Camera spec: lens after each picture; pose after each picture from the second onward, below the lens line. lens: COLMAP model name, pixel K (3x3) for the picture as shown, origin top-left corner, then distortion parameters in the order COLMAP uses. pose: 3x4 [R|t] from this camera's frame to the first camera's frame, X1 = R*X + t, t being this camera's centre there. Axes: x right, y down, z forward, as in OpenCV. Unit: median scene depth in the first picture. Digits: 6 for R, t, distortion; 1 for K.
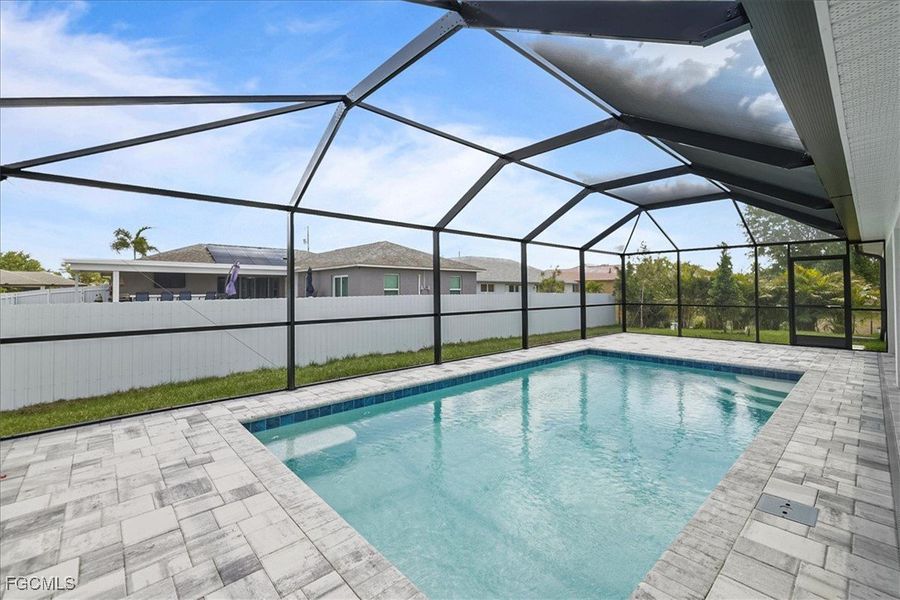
lens RADIAL K [[383.0, 0, 446.5], [0, 383.0, 289.2], [0, 0, 1]] dist [0.001760, 0.000234]
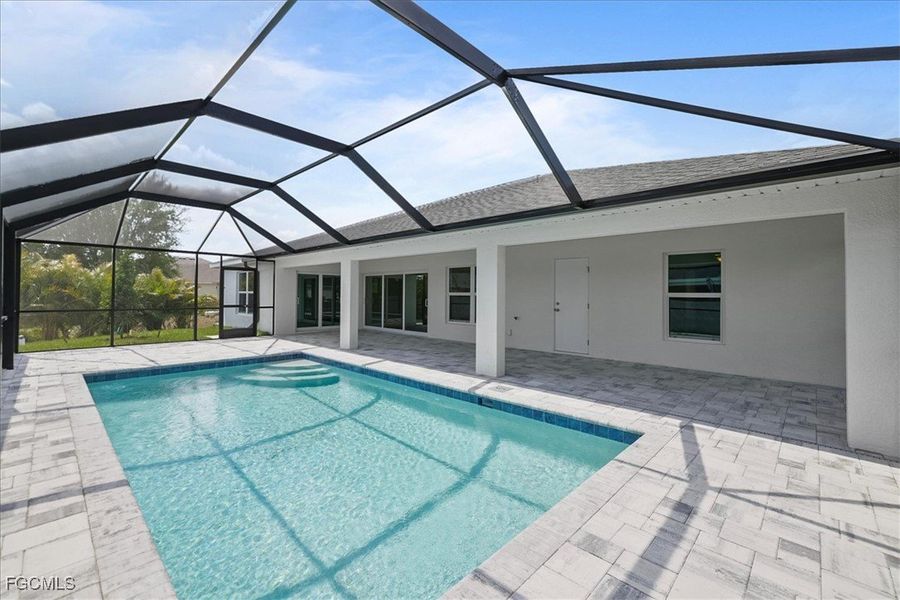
lens RADIAL K [[383.0, 0, 446.5], [0, 383.0, 289.2], [0, 0, 1]] dist [0.001760, 0.000234]
pose [[-0.069551, 0.017173, 0.997431, -1.484902], [-0.009270, 0.999798, -0.017860, 0.017382], [-0.997535, -0.010488, -0.069378, 1.552399]]
